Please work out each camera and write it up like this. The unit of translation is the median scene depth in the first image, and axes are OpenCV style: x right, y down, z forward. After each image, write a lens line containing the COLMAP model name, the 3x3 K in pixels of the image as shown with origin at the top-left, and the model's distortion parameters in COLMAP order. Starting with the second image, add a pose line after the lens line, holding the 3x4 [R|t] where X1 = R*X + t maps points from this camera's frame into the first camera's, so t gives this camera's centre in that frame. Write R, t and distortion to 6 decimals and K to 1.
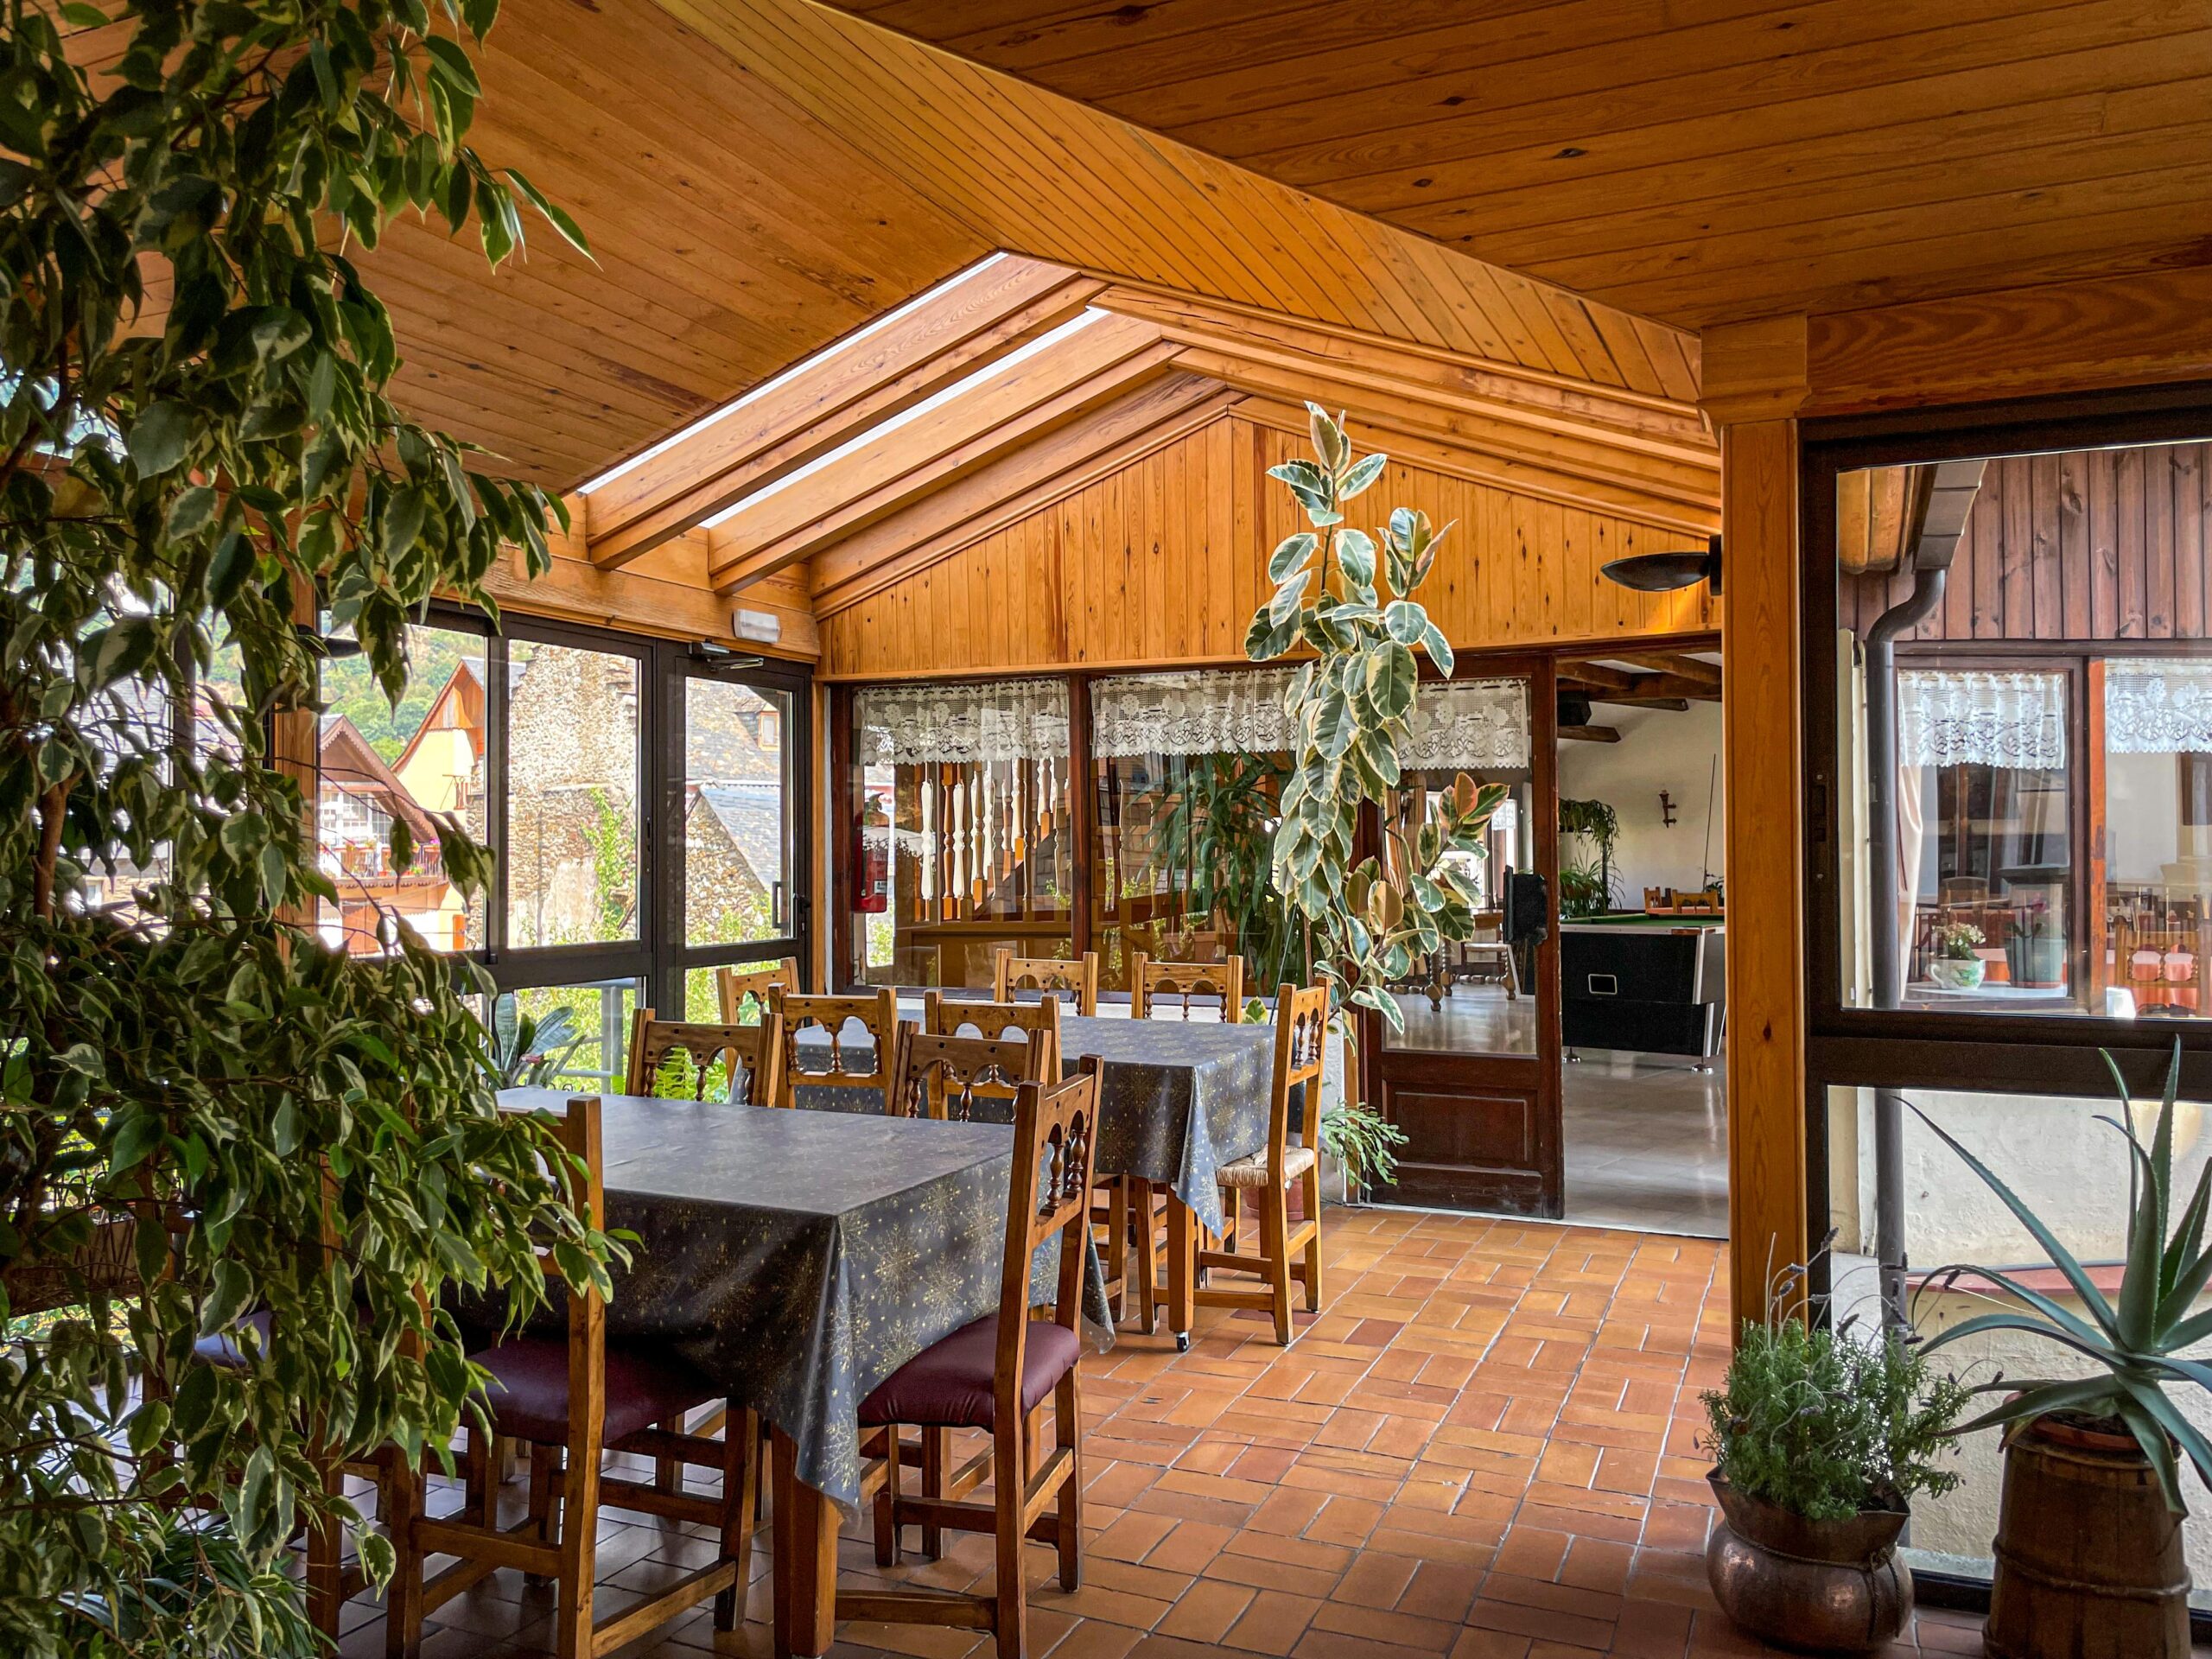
lens RADIAL K [[1701.7, 0, 1102.5], [0, 1701.7, 831.4], [0, 0, 1]] dist [0.030793, -0.039624]
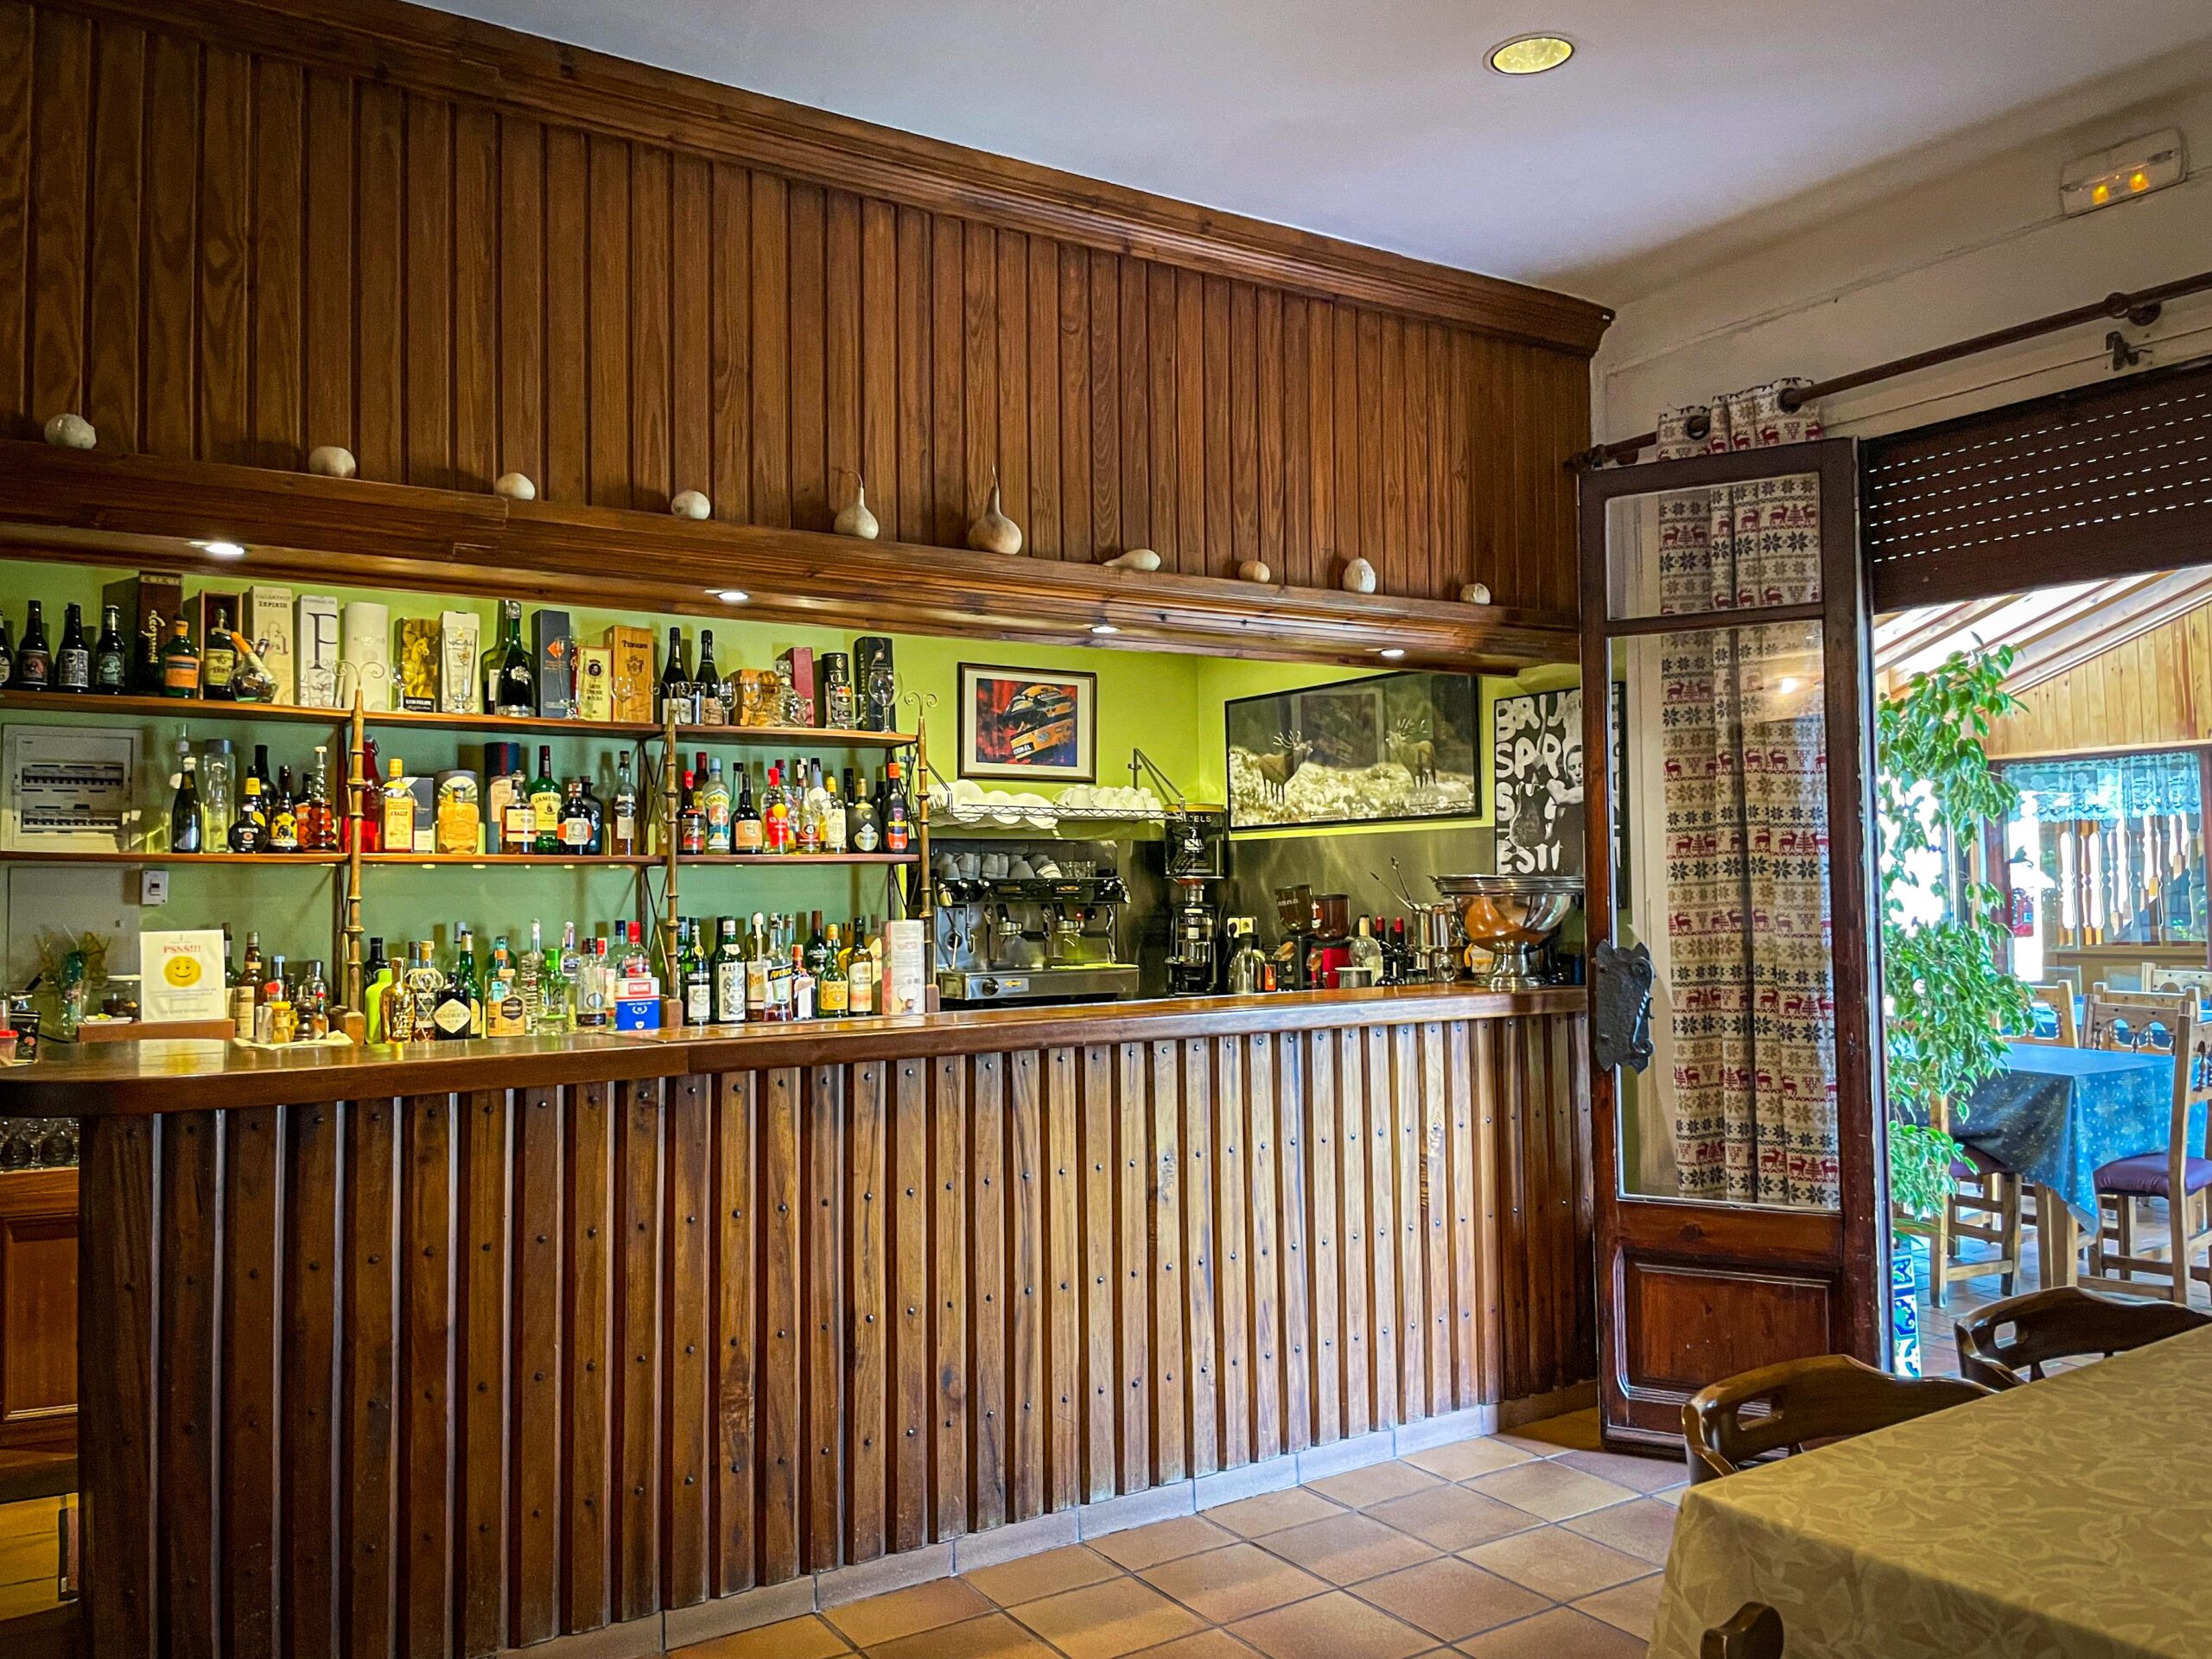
lens RADIAL K [[1701.7, 0, 1097.5], [0, 1701.7, 827.1], [0, 0, 1]] dist [0.030793, -0.039624]
pose [[0.830309, -0.027262, -0.556636, 0.006686], [0.013591, 0.999496, -0.028680, -0.008254], [0.557137, 0.016248, 0.830261, -0.471957]]
